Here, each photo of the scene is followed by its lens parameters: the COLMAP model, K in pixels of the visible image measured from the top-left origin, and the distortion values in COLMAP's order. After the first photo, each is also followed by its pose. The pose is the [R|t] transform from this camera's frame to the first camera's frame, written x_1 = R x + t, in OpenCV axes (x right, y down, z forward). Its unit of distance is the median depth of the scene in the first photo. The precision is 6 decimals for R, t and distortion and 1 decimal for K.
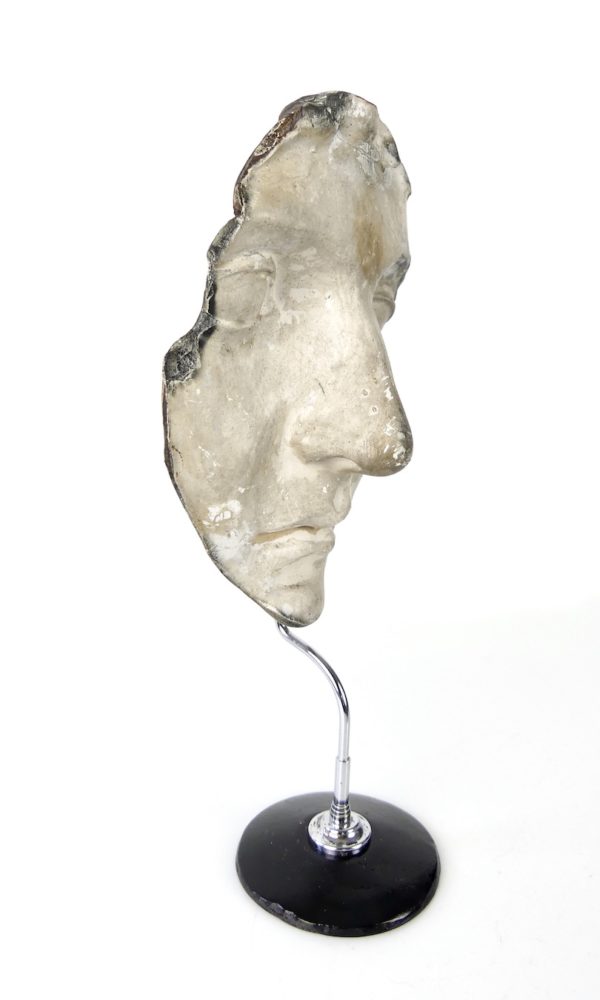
lens RADIAL K [[848.8, 0, 300.0], [0, 848.8, 500.0], [0, 0, 1]] dist [-0.021712, -0.001547]
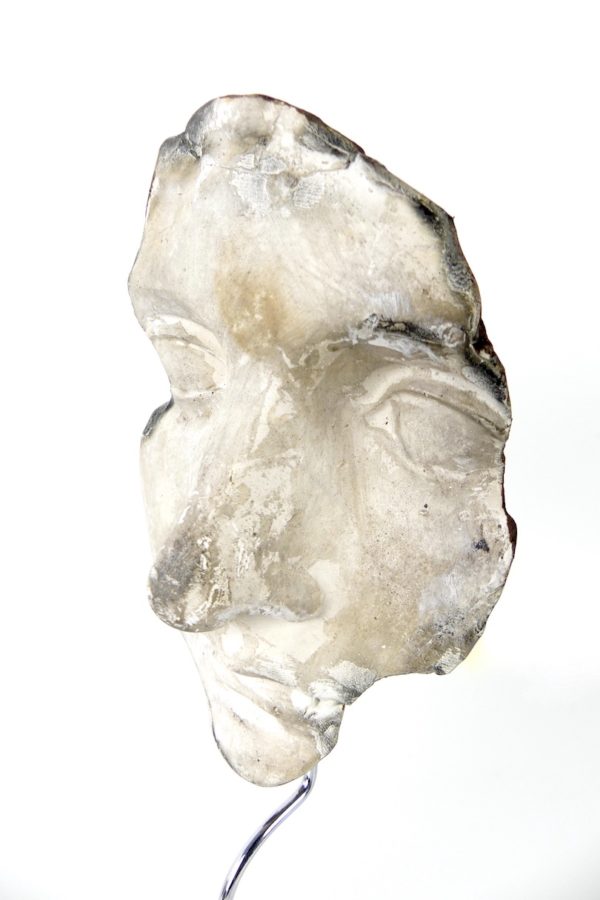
lens RADIAL K [[689.9, 0, 300.9], [0, 689.9, 459.2], [0, 0, 1]] dist [-0.032246, -0.000441]
pose [[-0.038471, 0.193147, -0.980415, 0.657263], [-0.268667, 0.943014, 0.196321, -0.311088], [0.962465, 0.270958, 0.015613, 1.094377]]
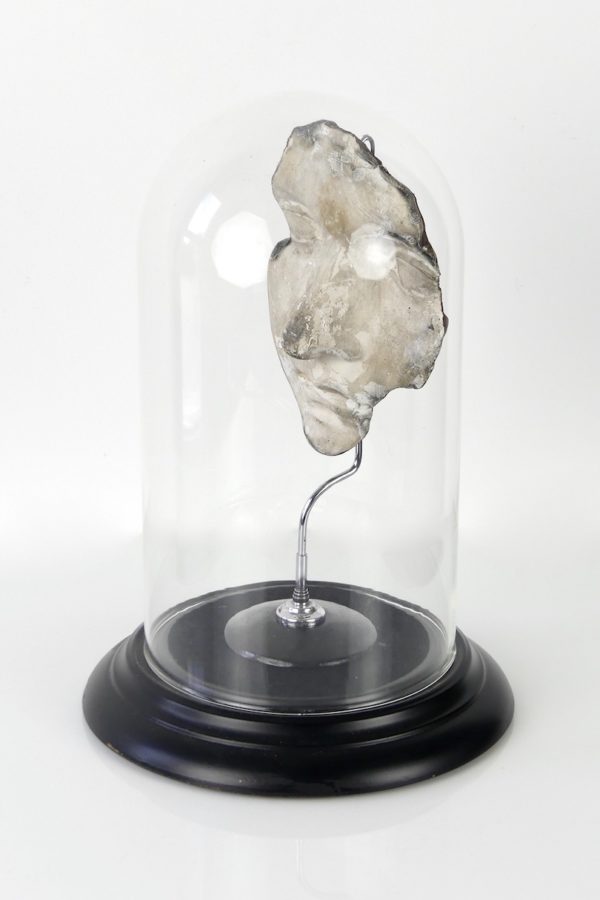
lens RADIAL K [[2318.6, 0, 300.0], [0, 2318.6, 450.0], [0, 0, 1]] dist [0.085108, -17.022021]
pose [[-0.163059, 0.310333, -0.936539, 4.209401], [-0.290811, 0.891953, 0.346192, -1.376625], [0.942783, 0.328806, -0.055193, 1.348189]]
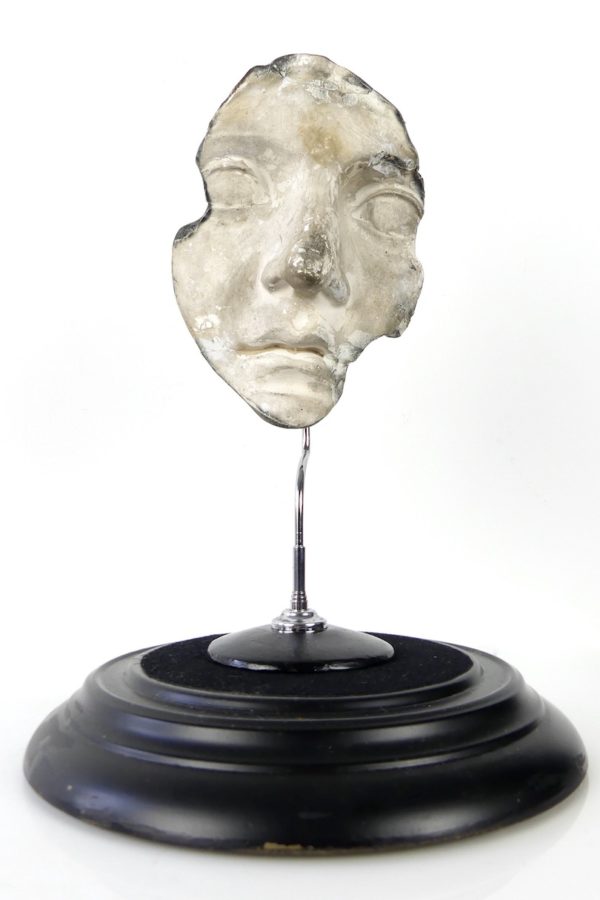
lens RADIAL K [[859.2, 0, 300.0], [0, 859.2, 450.0], [0, 0, 1]] dist [-0.049339, -0.008157]
pose [[0.633257, -0.086305, -0.769114, 1.146315], [-0.190308, 0.945887, -0.262833, 0.586712], [0.750179, 0.312810, 0.582565, 0.310967]]
